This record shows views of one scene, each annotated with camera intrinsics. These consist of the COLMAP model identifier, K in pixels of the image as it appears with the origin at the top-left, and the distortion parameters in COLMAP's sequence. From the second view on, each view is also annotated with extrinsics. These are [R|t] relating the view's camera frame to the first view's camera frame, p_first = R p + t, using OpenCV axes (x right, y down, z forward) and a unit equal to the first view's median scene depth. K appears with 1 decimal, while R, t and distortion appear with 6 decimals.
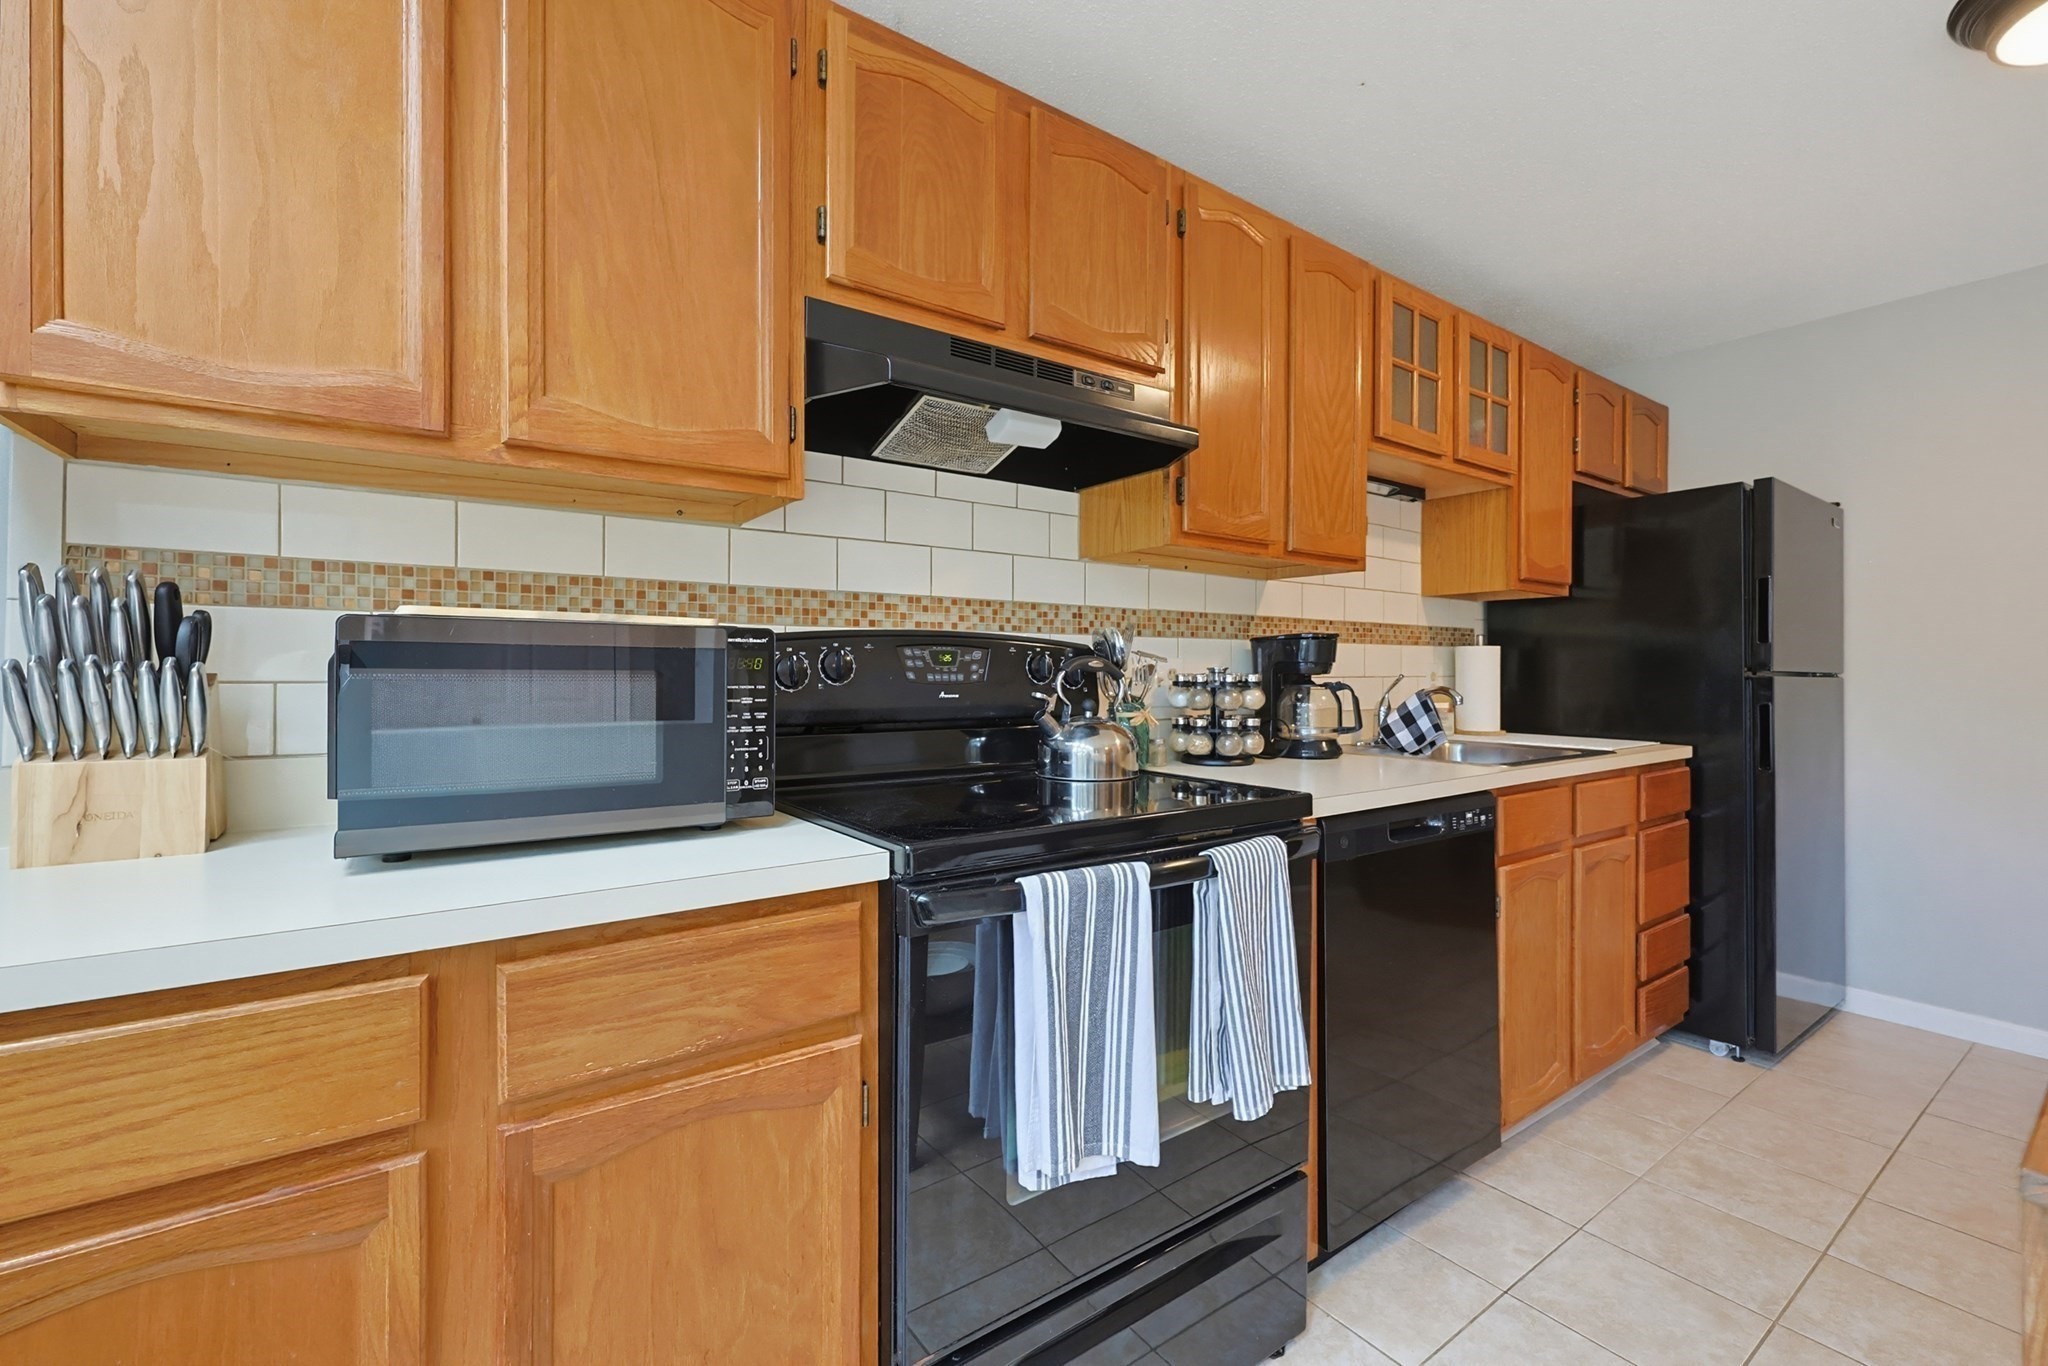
lens RADIAL K [[885.7, 0, 1038.9], [0, 885.7, 667.4], [0, 0, 1]] dist [0.001238, 0.000457]
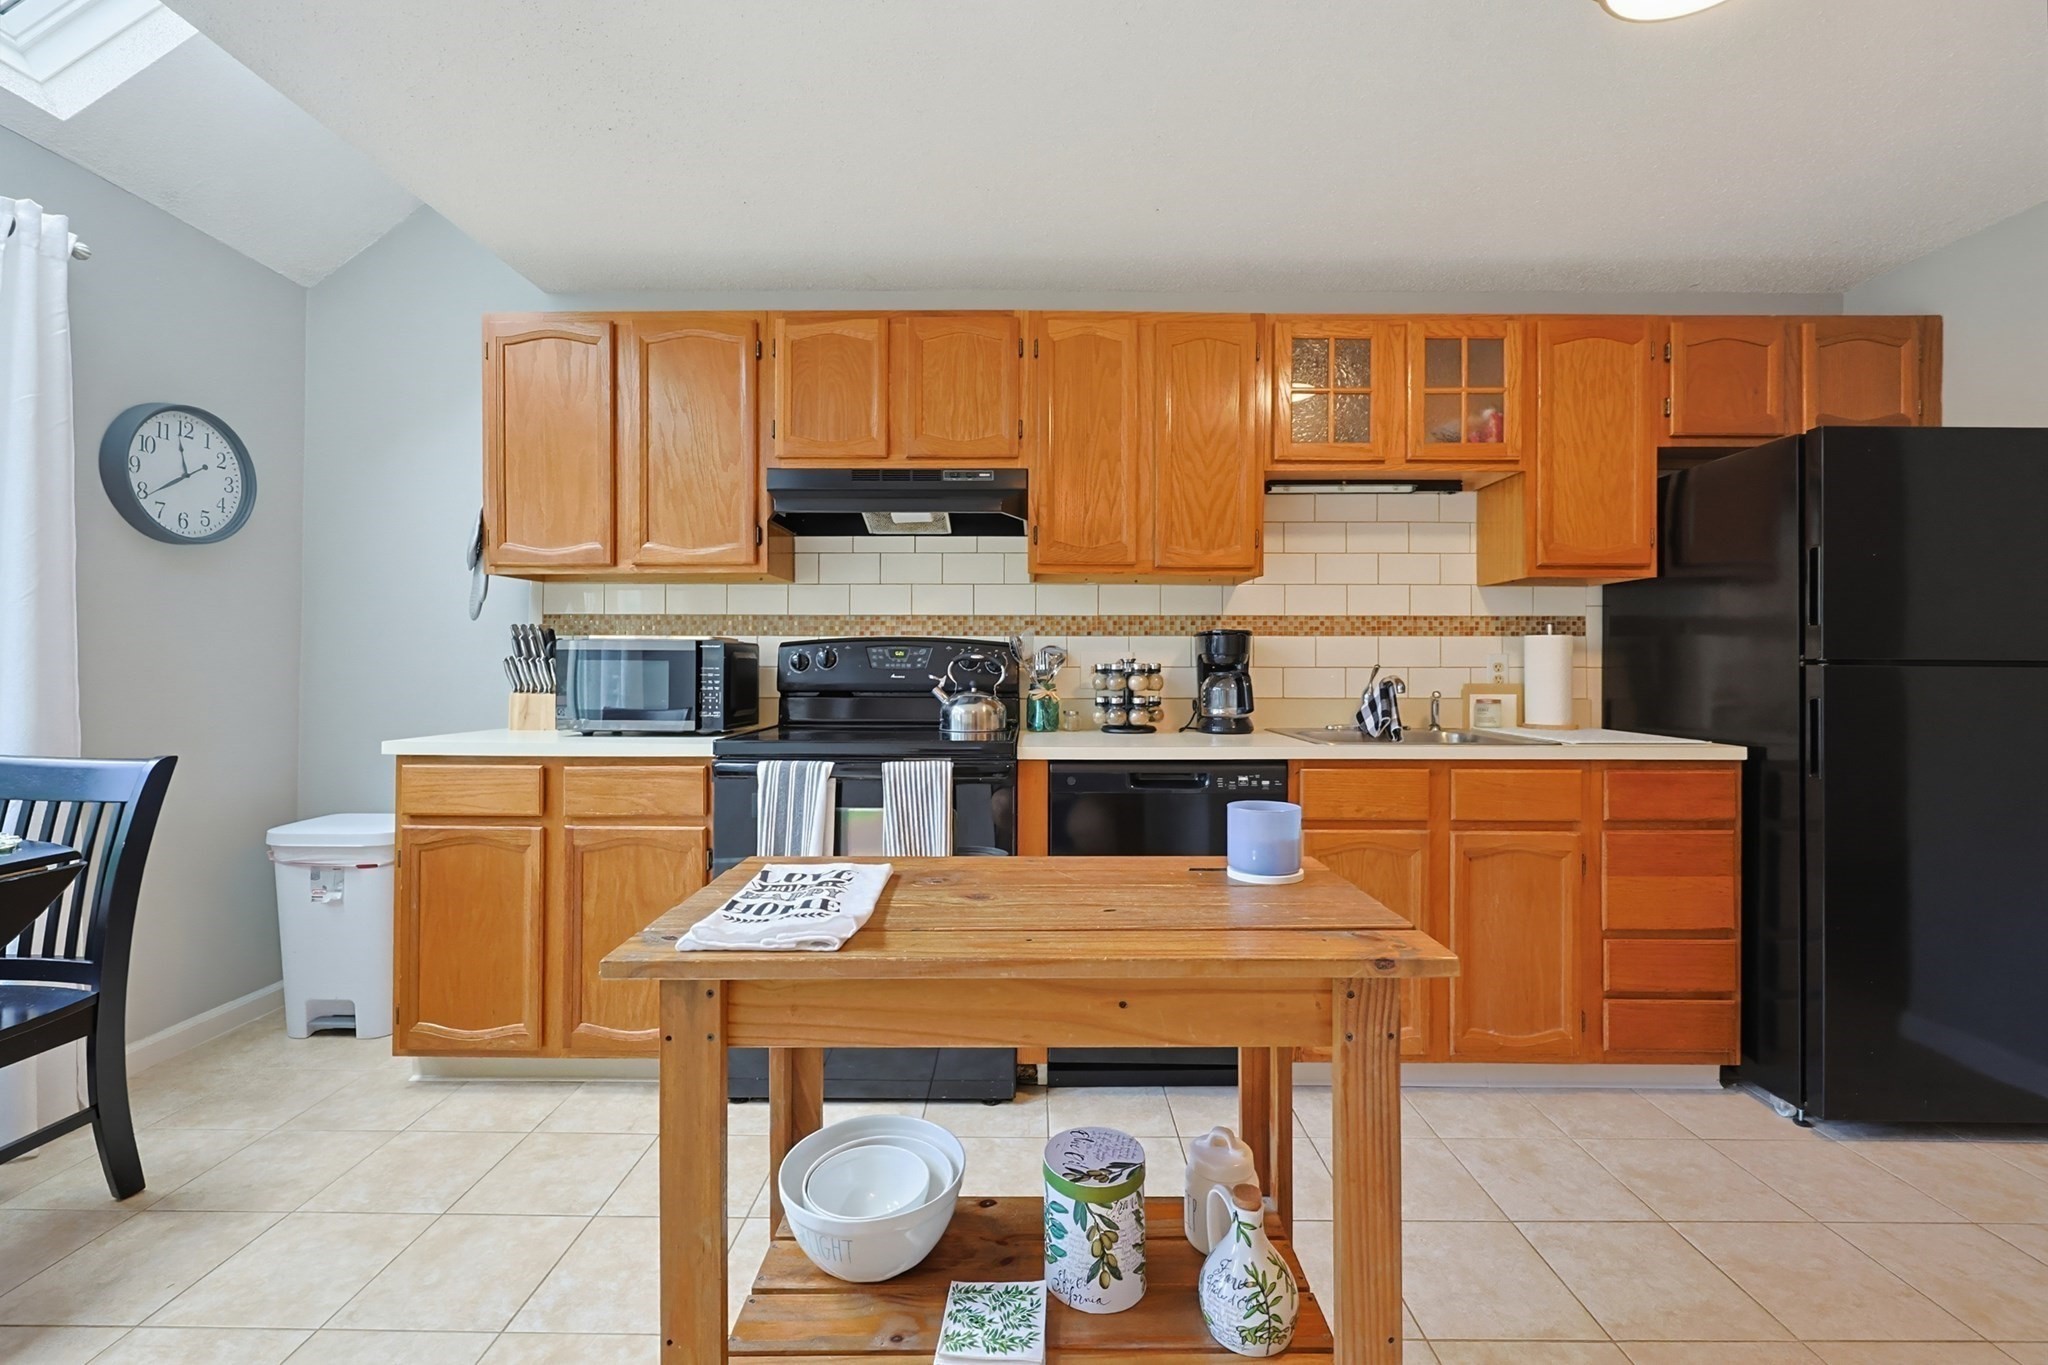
lens RADIAL K [[885.7, 0, 1028.2], [0, 885.7, 663.6], [0, 0, 1]] dist [0.001238, 0.000457]
pose [[0.797830, -0.003915, -0.602870, 0.904013], [0.002442, 0.999992, -0.003261, 0.011697], [0.602877, 0.001130, 0.797833, -0.135285]]
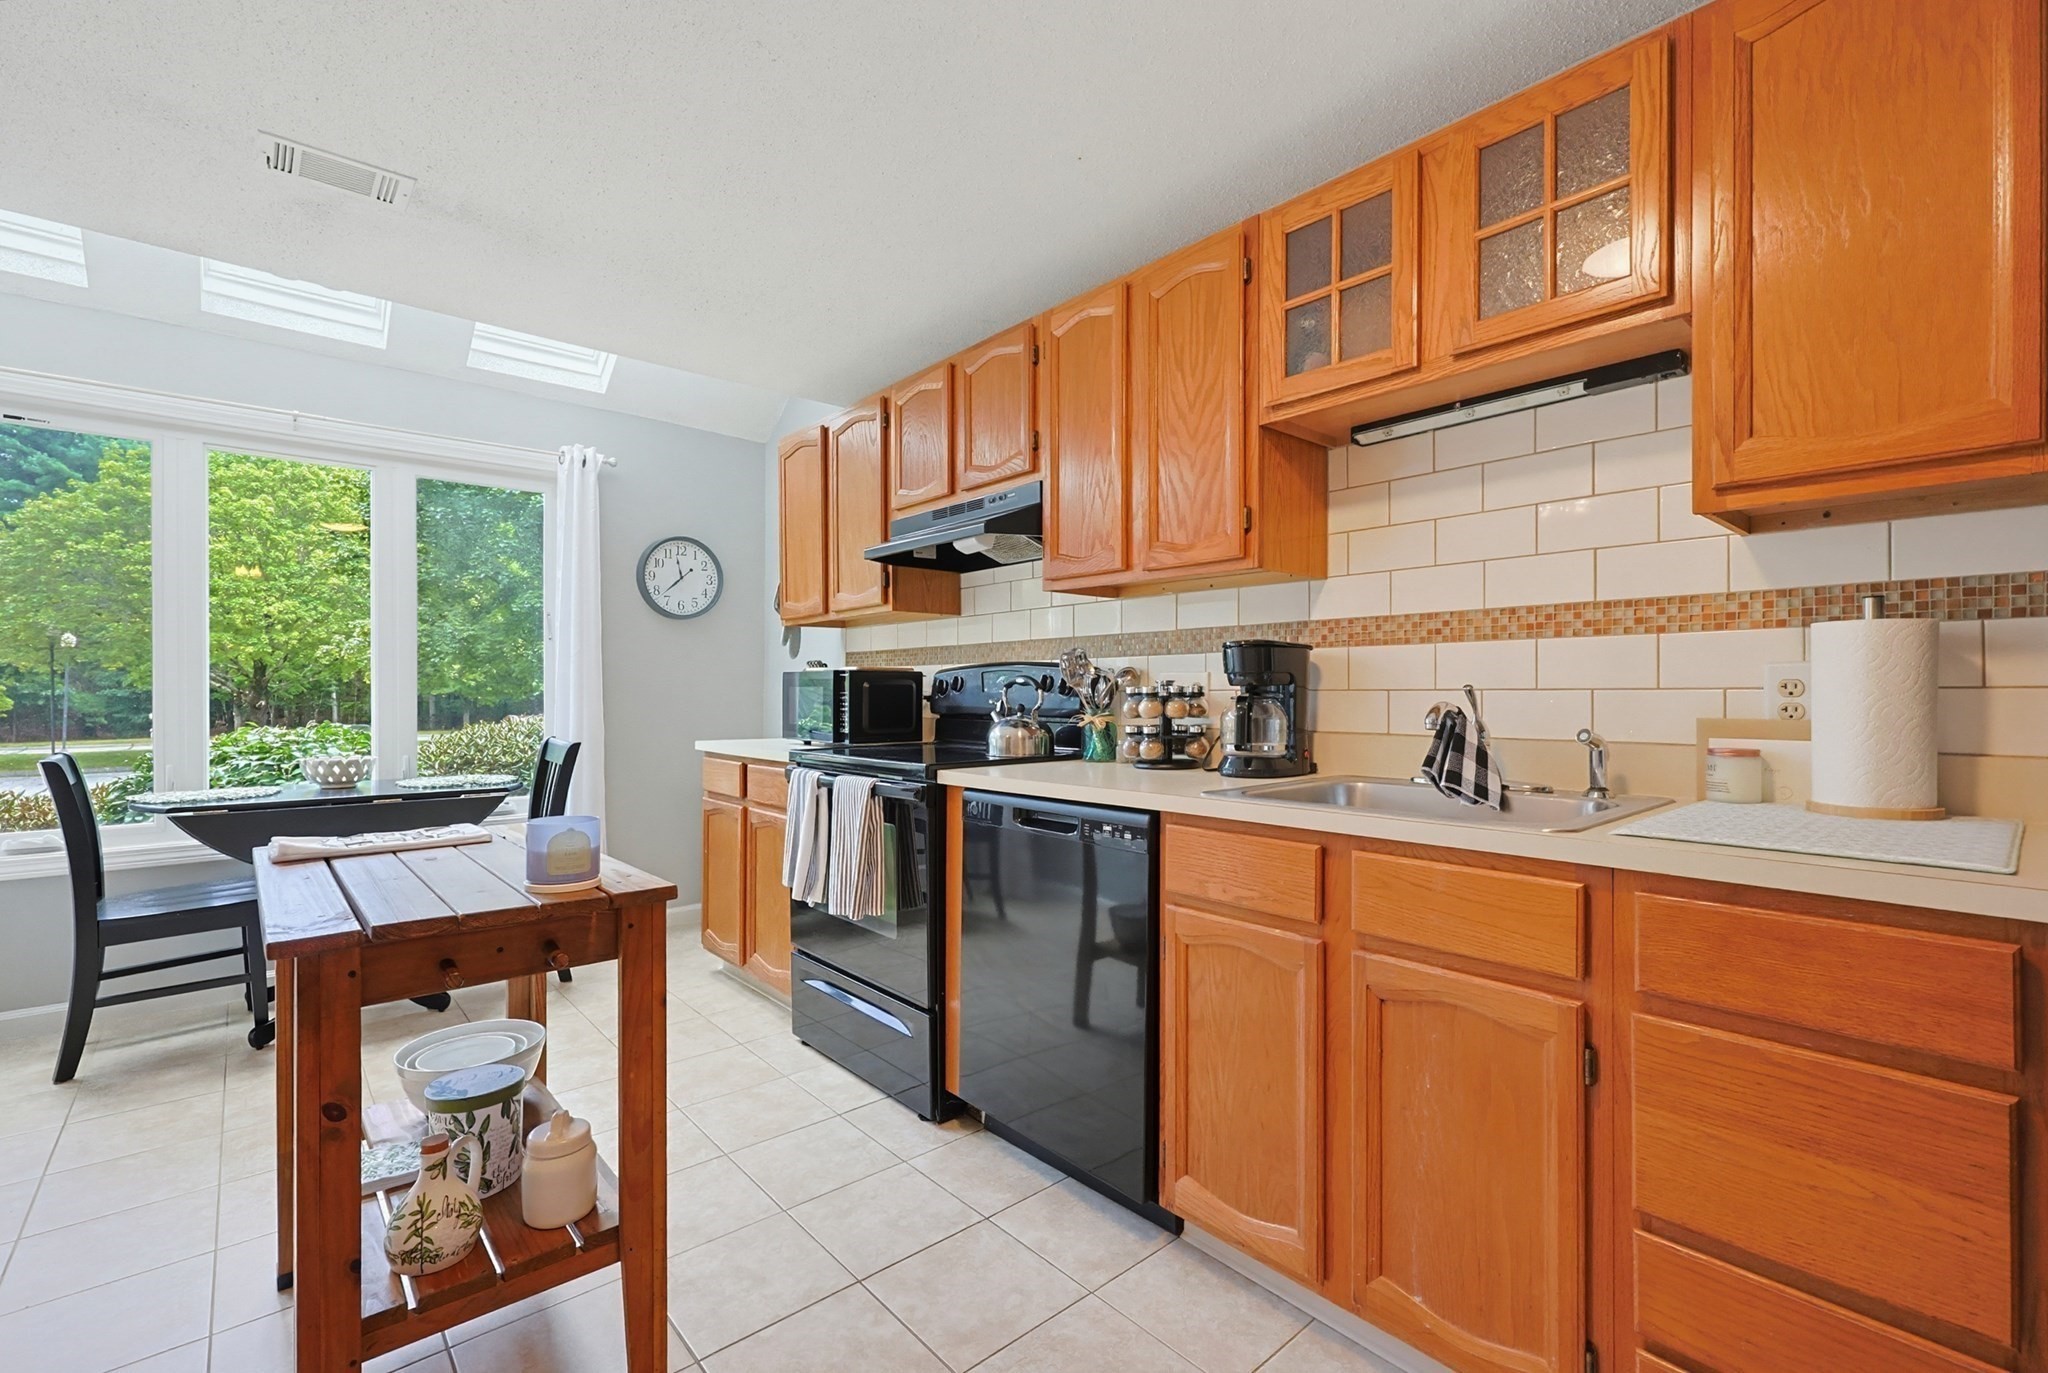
lens RADIAL K [[885.7, 0, 1010.5], [0, 885.7, 692.7], [0, 0, 1]] dist [0.001238, 0.000457]
pose [[0.075479, -0.001770, -0.997146, 1.335144], [0.005779, 0.999982, -0.001337, 0.016376], [0.997131, -0.005662, 0.075488, 0.752543]]
